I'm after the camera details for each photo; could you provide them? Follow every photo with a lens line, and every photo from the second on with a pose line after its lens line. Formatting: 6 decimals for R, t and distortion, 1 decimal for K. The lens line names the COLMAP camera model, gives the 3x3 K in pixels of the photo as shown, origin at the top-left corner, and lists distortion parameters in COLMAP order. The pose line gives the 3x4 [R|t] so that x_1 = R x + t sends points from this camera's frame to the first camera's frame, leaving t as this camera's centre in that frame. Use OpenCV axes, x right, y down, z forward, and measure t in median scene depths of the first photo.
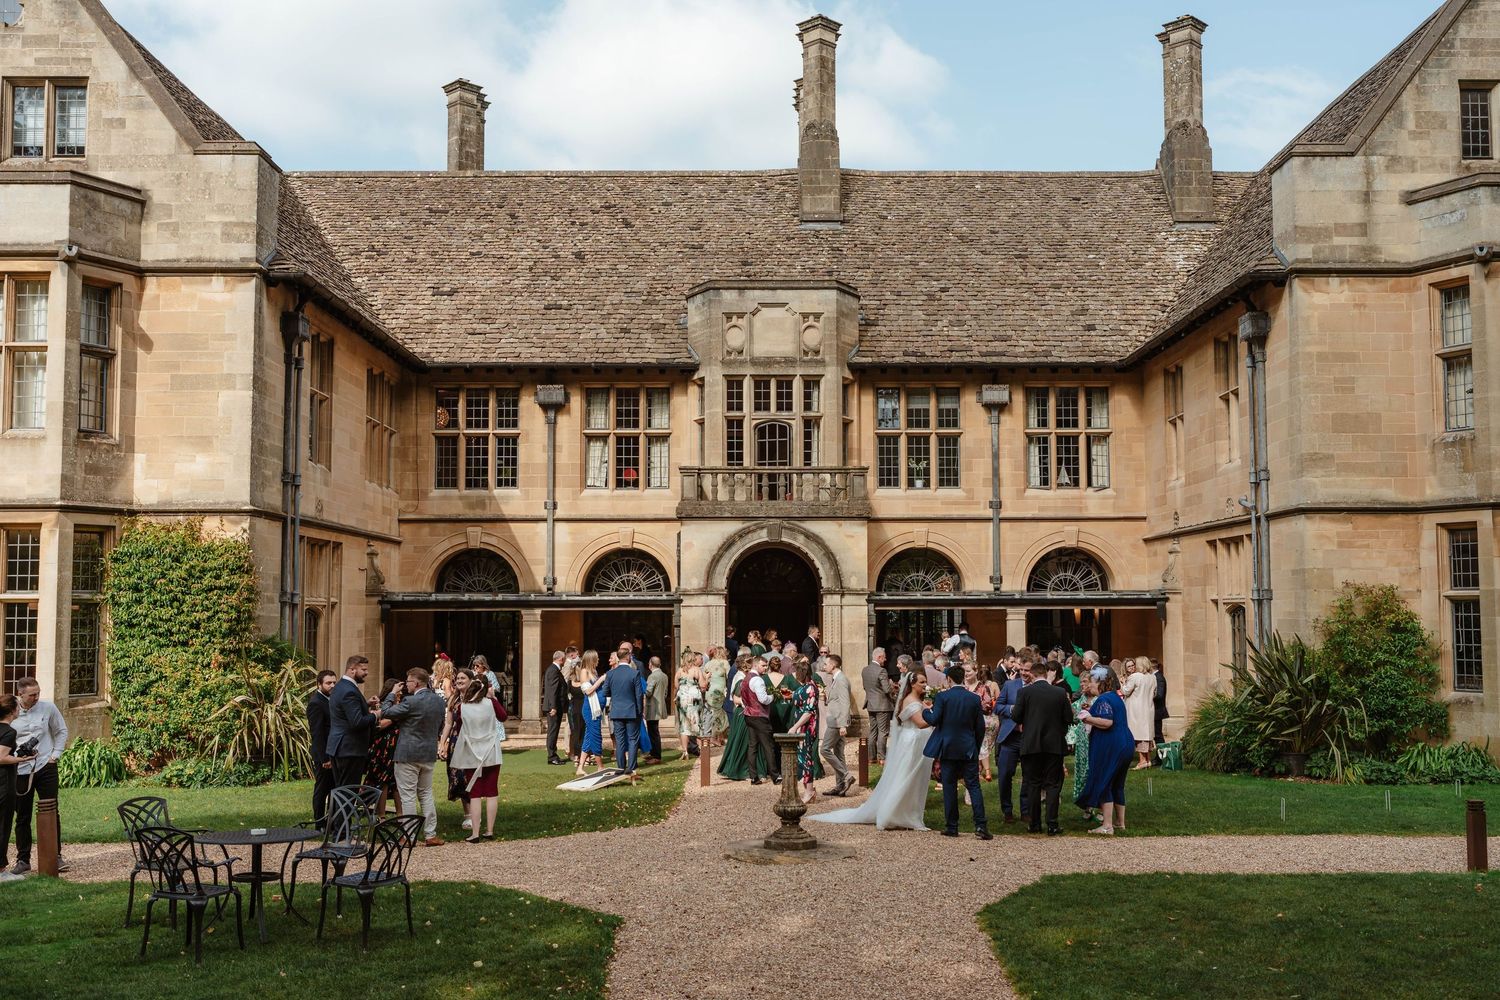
lens RADIAL K [[1507.8, 0, 755.9], [0, 1507.8, 499.8], [0, 0, 1]] dist [0.149703, 0.000000]
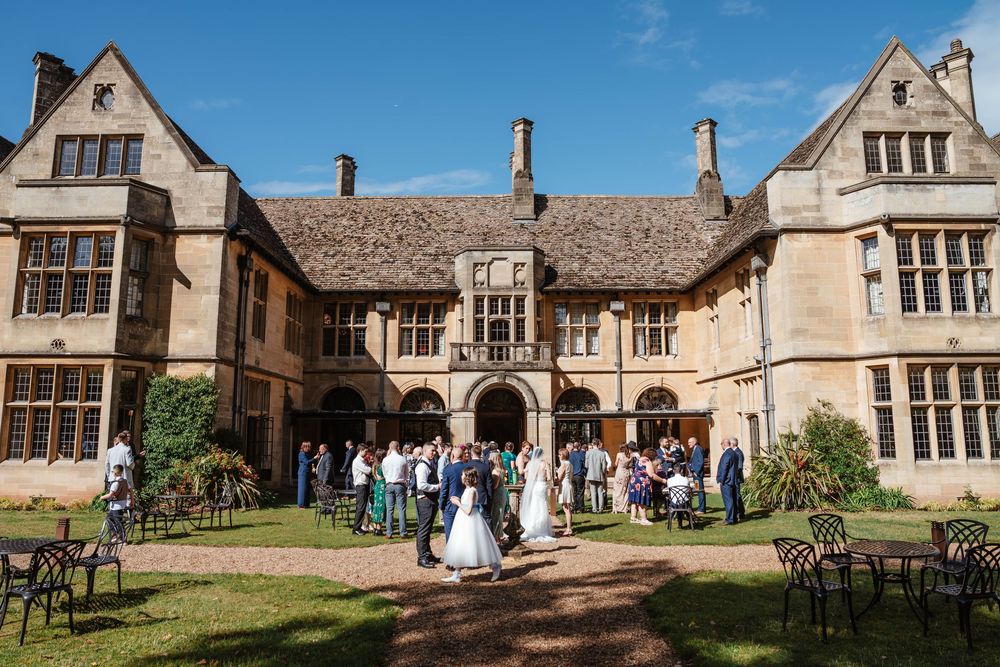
lens RADIAL K [[721.2, 0, 476.9], [0, 721.2, 319.5], [0, 0, 1]] dist [0.001516, 0.008514]
pose [[0.999837, -0.000775, -0.018064, -0.001322], [-0.000662, 0.996844, -0.079384, 0.023551], [0.018068, 0.079383, 0.996680, 0.120052]]
